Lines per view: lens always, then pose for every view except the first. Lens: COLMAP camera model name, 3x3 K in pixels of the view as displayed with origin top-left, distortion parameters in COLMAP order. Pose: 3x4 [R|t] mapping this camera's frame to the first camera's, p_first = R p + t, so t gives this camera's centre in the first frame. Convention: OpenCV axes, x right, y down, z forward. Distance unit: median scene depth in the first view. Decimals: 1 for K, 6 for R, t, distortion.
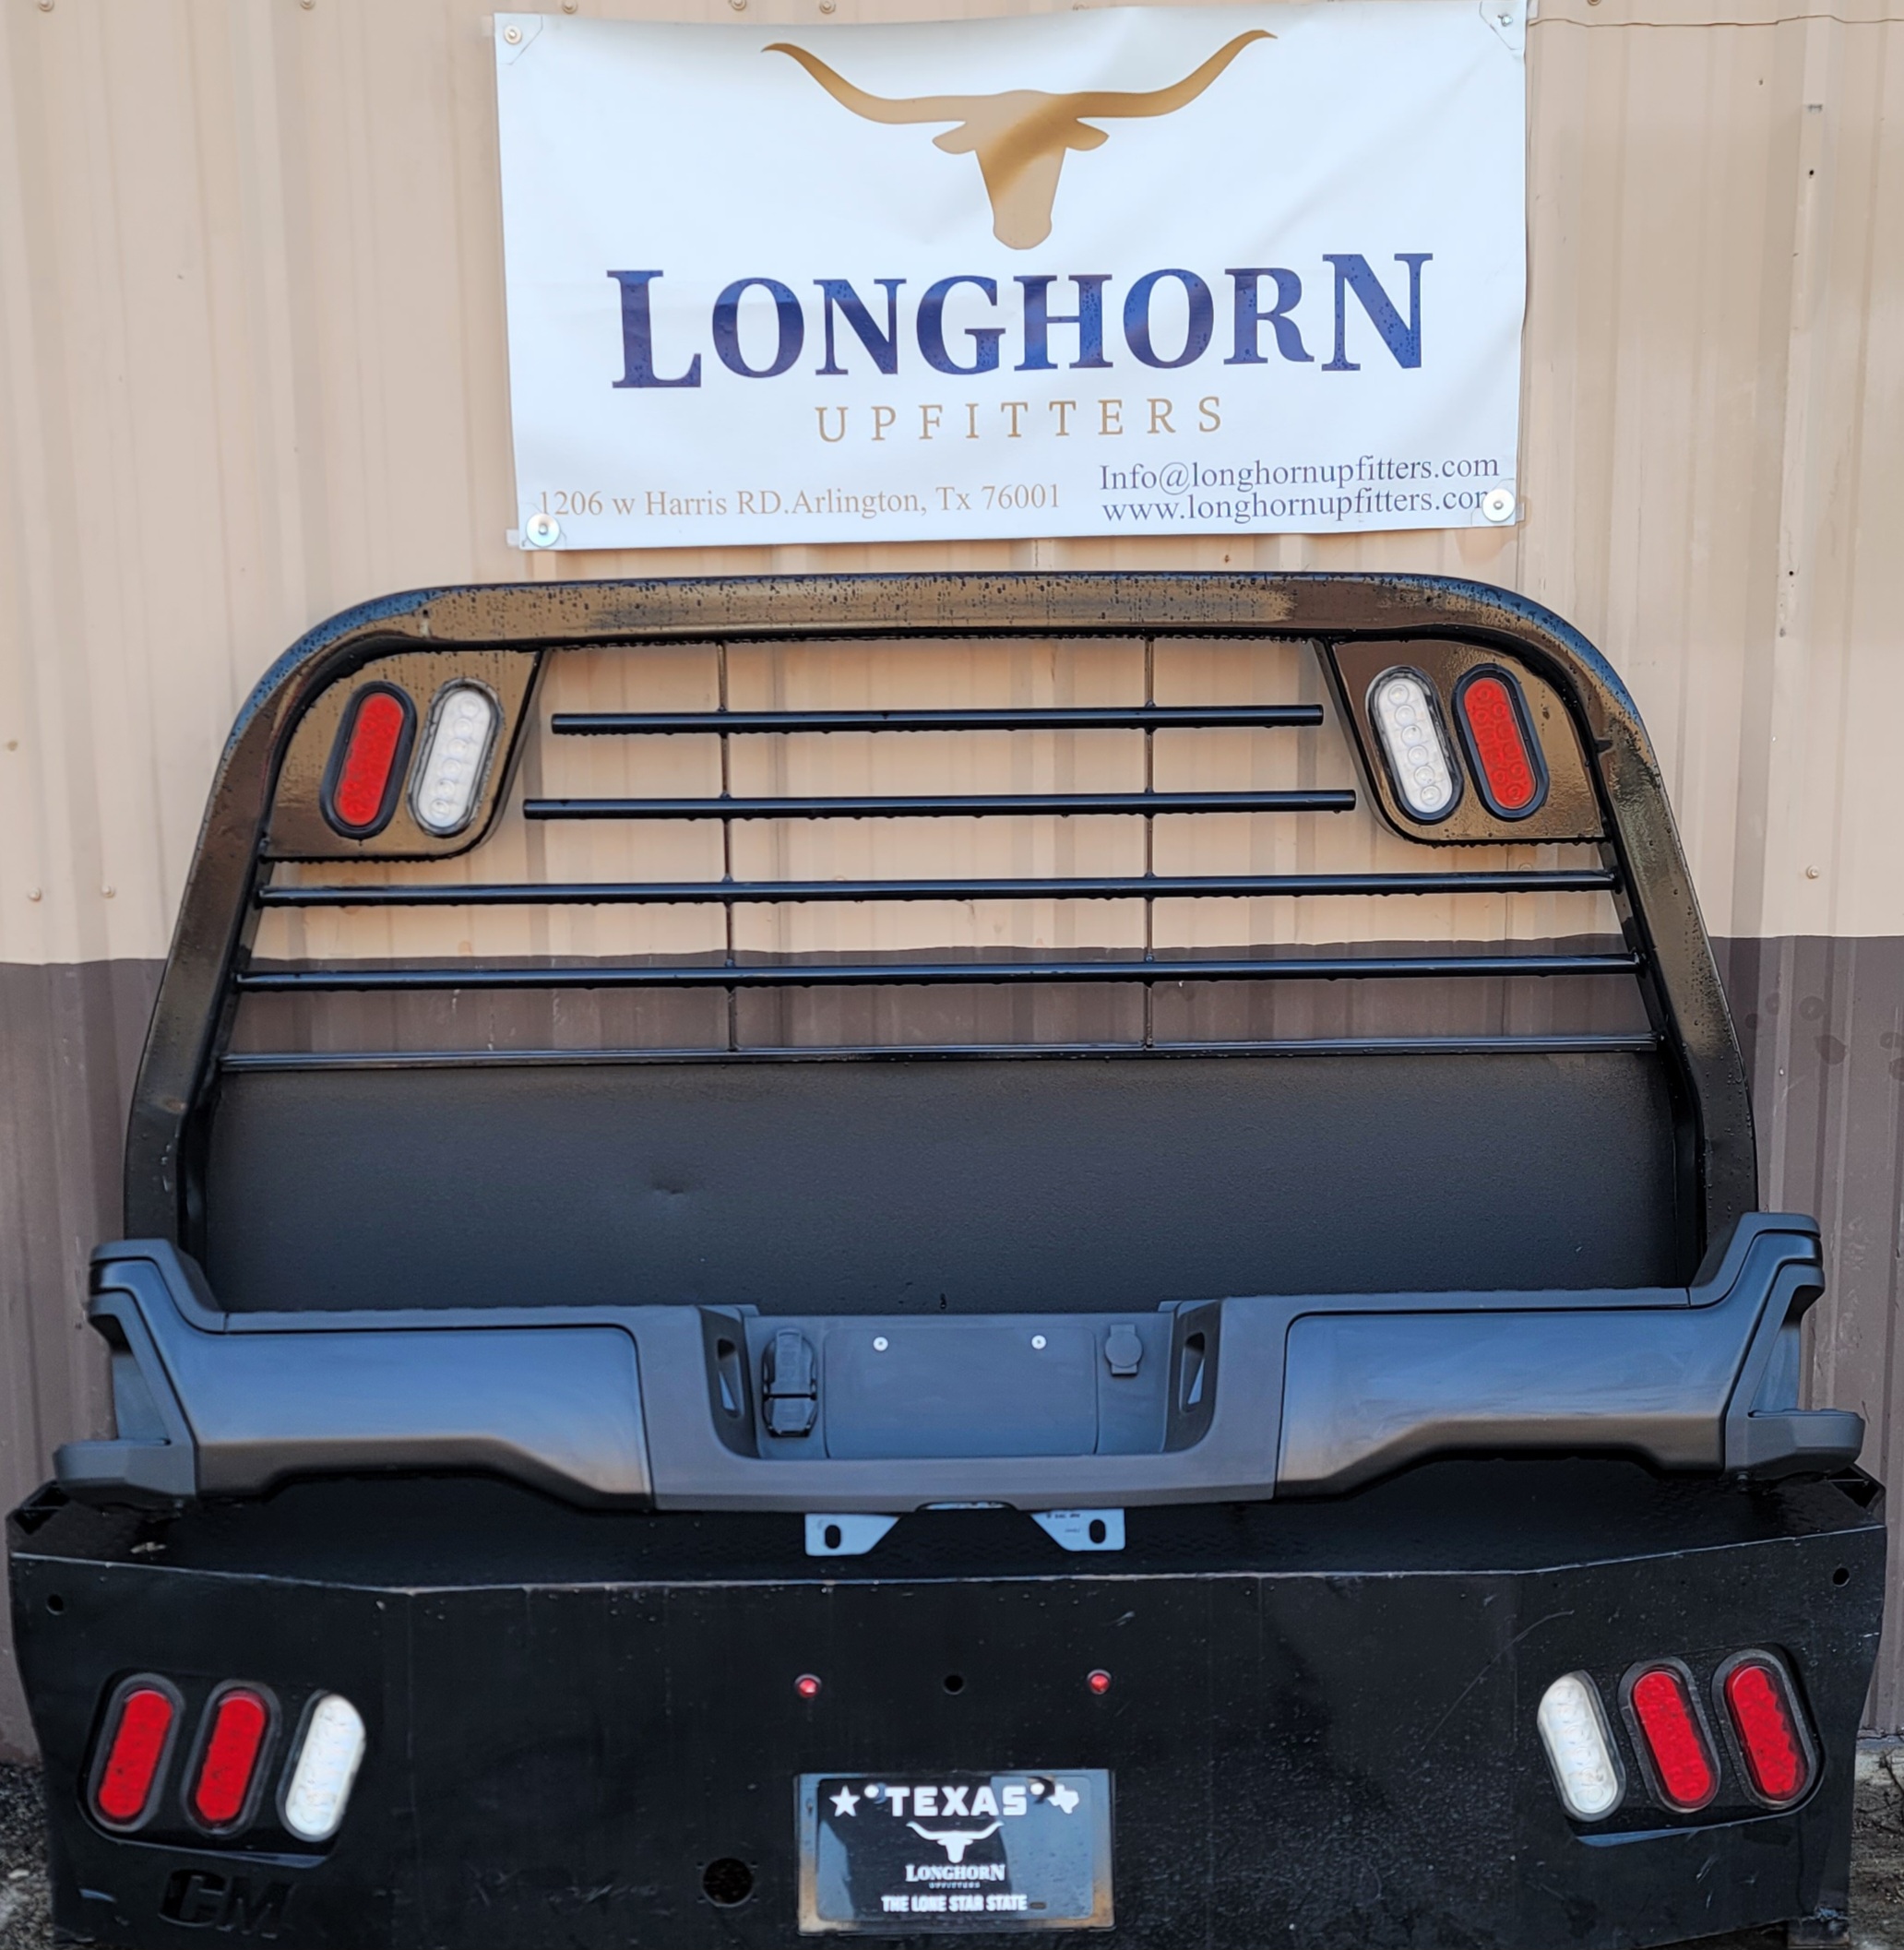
lens RADIAL K [[3073.5, 0, 934.3], [0, 3073.5, 993.0], [0, 0, 1]] dist [0.109437, 0.000000]
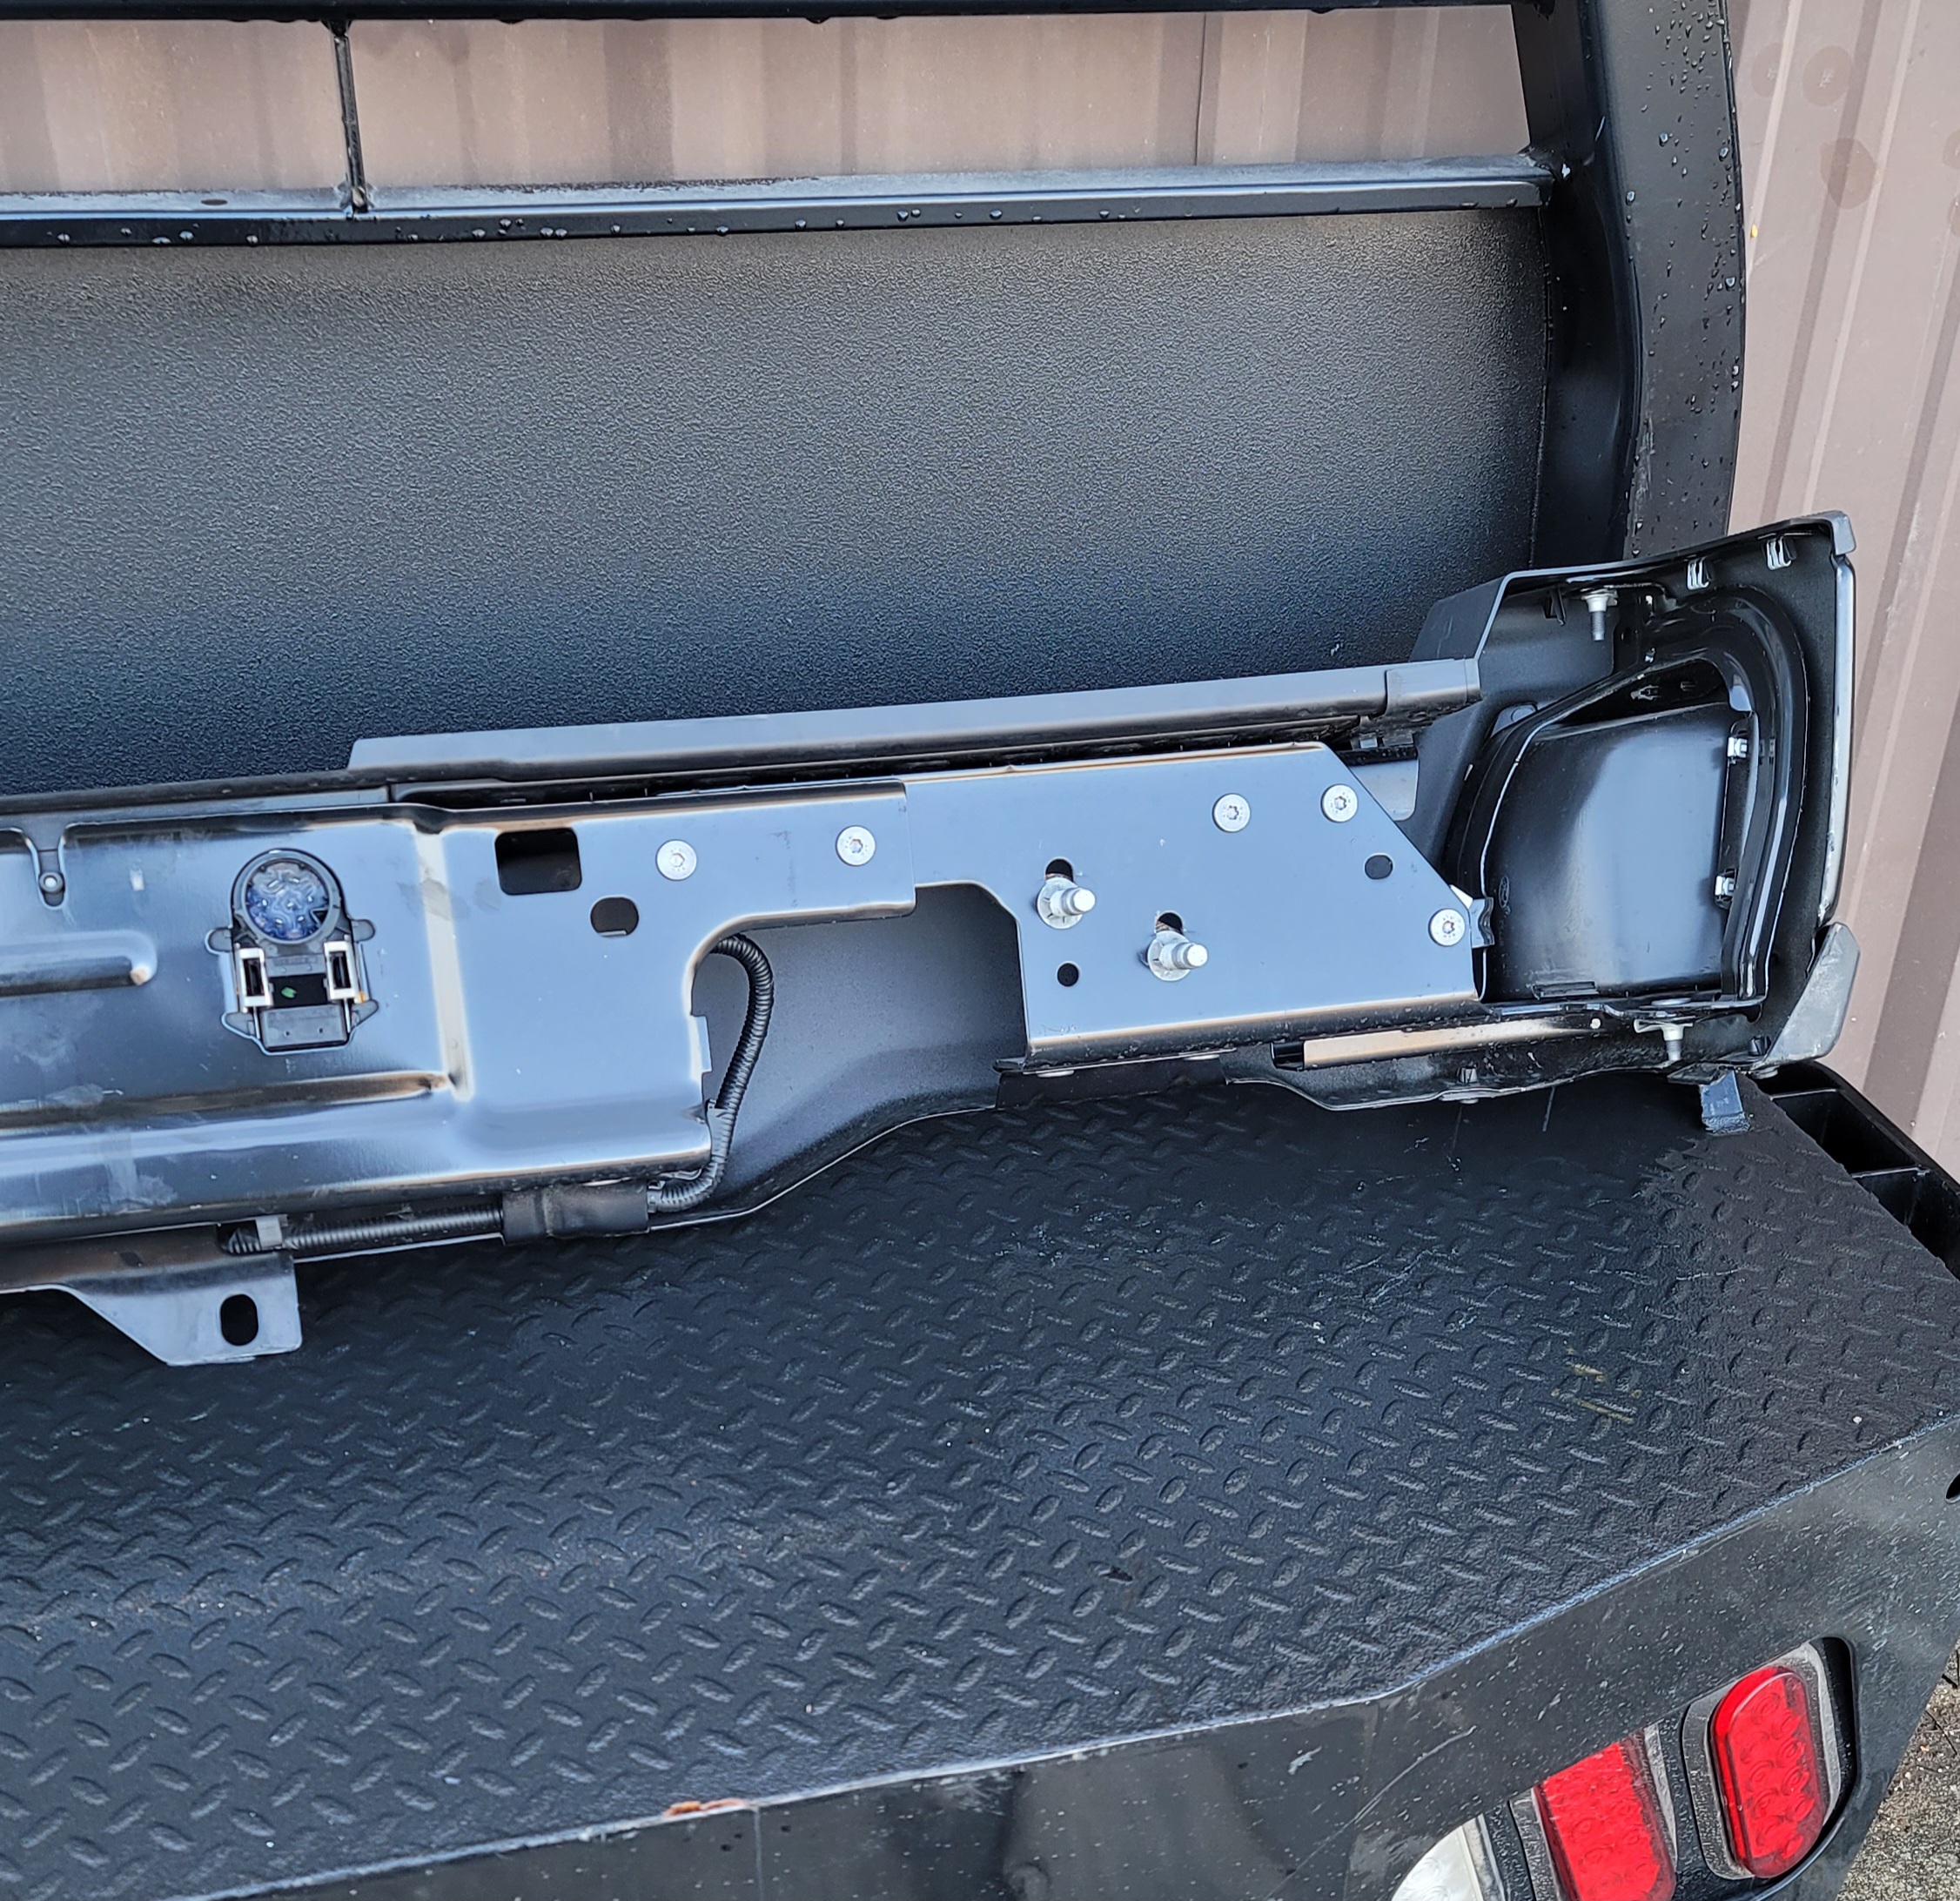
lens RADIAL K [[2676.9, 0, 1055.6], [0, 2676.9, 1291.1], [0, 0, 1]] dist [0.060487, 0.000000]
pose [[0.965118, -0.109184, 0.237962, 0.058733], [-0.015355, 0.883725, 0.467755, -0.023869], [-0.261364, -0.455093, 0.851222, 0.629084]]
